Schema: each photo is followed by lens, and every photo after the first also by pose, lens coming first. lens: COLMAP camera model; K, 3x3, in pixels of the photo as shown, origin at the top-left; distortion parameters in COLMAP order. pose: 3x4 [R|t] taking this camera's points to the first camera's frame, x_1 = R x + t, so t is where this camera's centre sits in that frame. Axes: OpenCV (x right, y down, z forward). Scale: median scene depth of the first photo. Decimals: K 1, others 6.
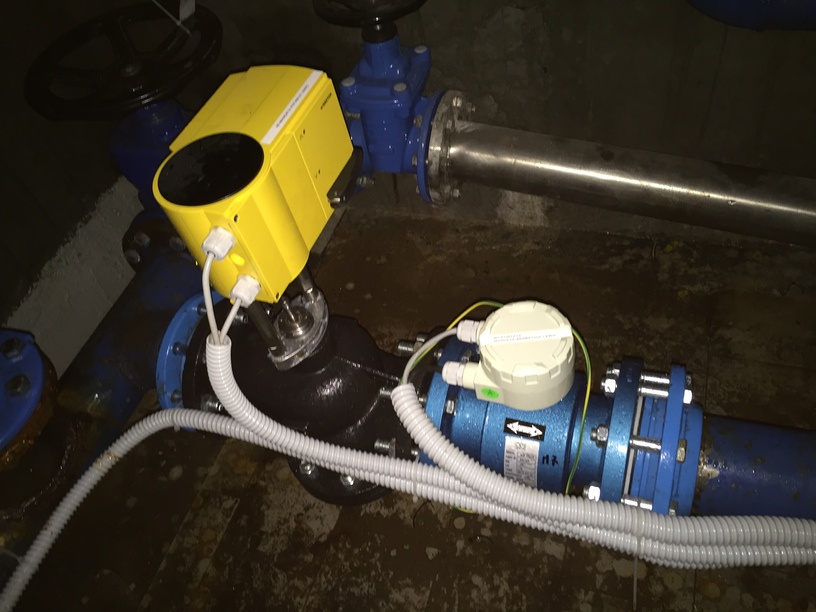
lens RADIAL K [[720.8, 0, 408.0], [0, 720.8, 306.0], [0, 0, 1]] dist [0.091834, -0.160791]
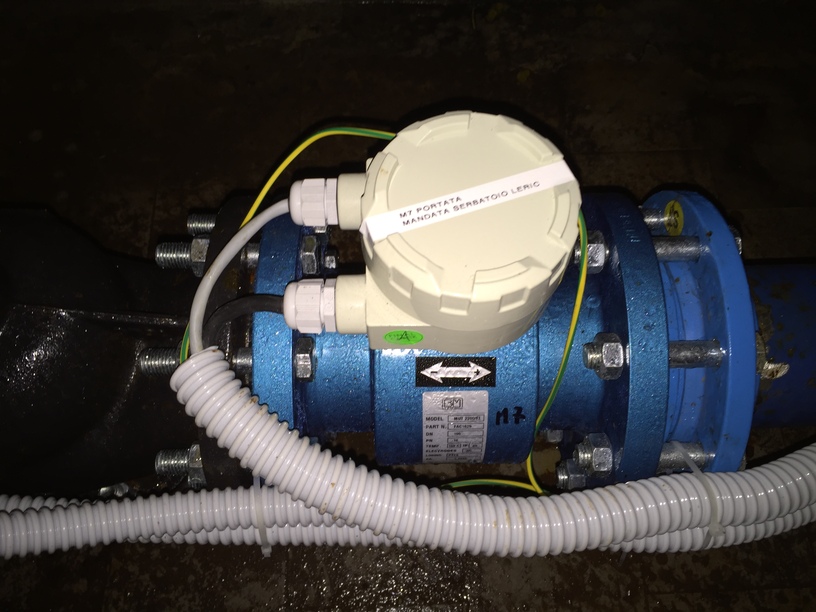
lens RADIAL K [[720.8, 0, 408.0], [0, 720.8, 306.0], [0, 0, 1]] dist [0.091834, -0.160791]
pose [[0.925968, -0.228901, 0.300312, -0.012158], [0.149193, 0.952385, 0.265903, -0.014131], [-0.346878, -0.201413, 0.916029, 0.547702]]
